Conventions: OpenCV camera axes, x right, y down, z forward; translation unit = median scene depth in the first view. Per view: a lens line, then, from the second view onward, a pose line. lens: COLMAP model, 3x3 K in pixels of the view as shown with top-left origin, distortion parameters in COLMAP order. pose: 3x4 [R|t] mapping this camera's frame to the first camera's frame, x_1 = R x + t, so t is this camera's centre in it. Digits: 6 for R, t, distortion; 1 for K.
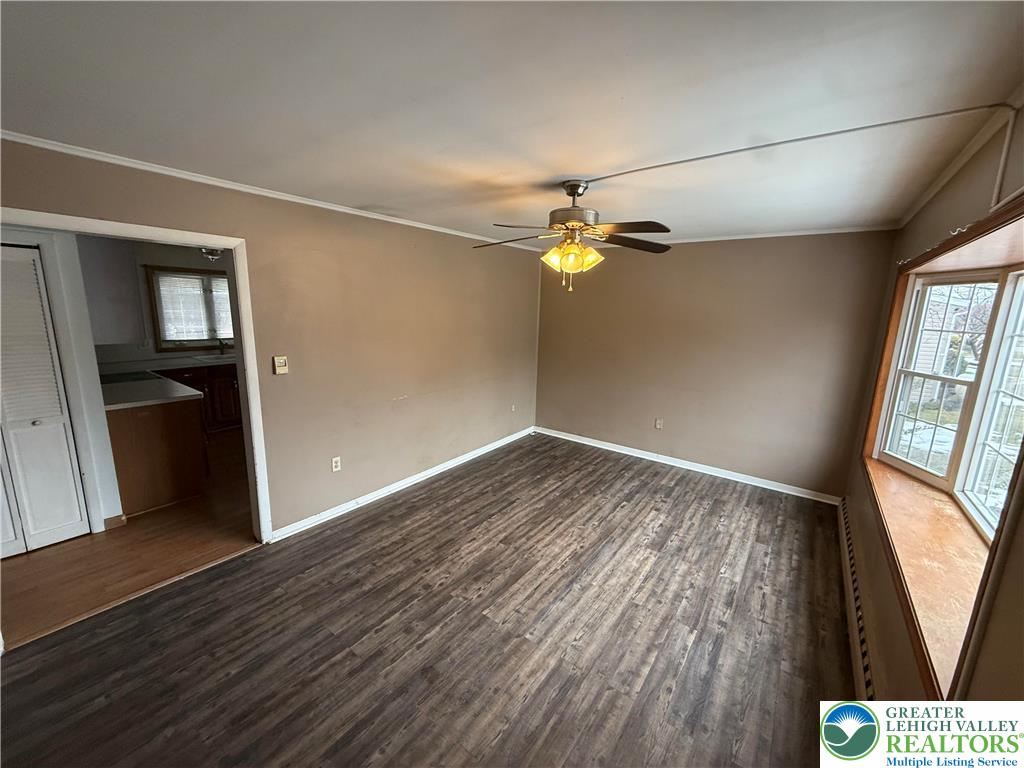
lens RADIAL K [[408.3, 0, 512.3], [0, 408.3, 389.1], [0, 0, 1]] dist [0.001809, -0.000530]
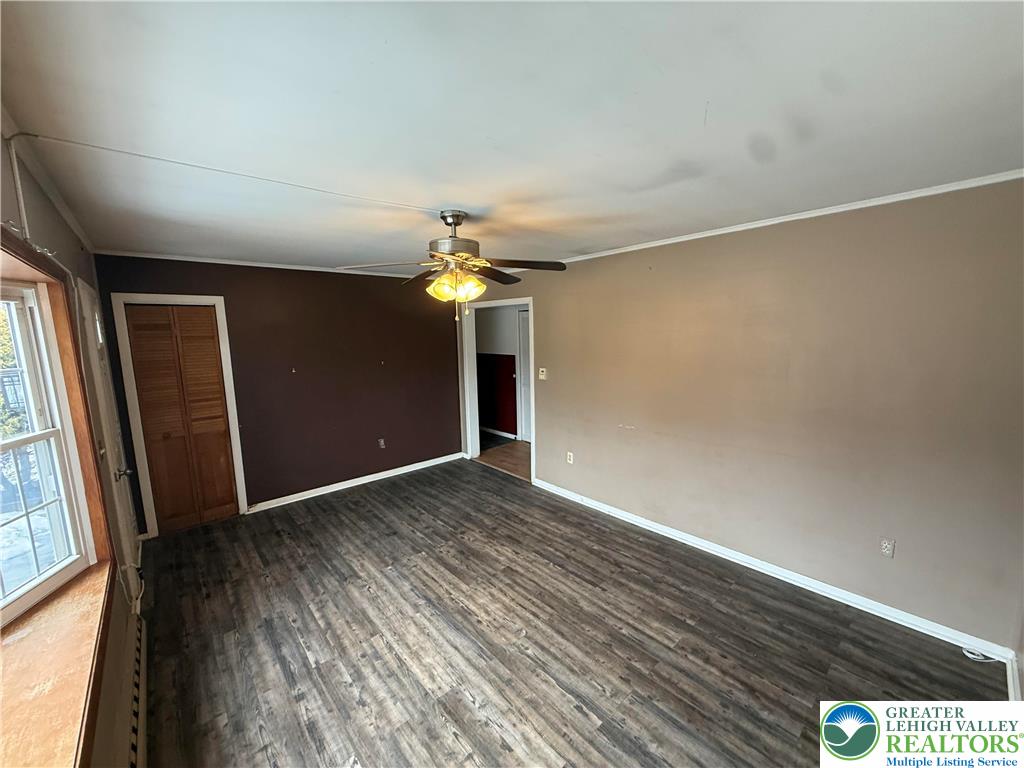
lens RADIAL K [[408.3, 0, 515.5], [0, 408.3, 380.3], [0, 0, 1]] dist [0.001809, -0.000530]
pose [[-0.207538, 0.104453, -0.972634, 1.037640], [-0.177854, 0.973682, 0.142516, -0.259982], [0.961923, 0.202564, -0.183499, 1.266592]]
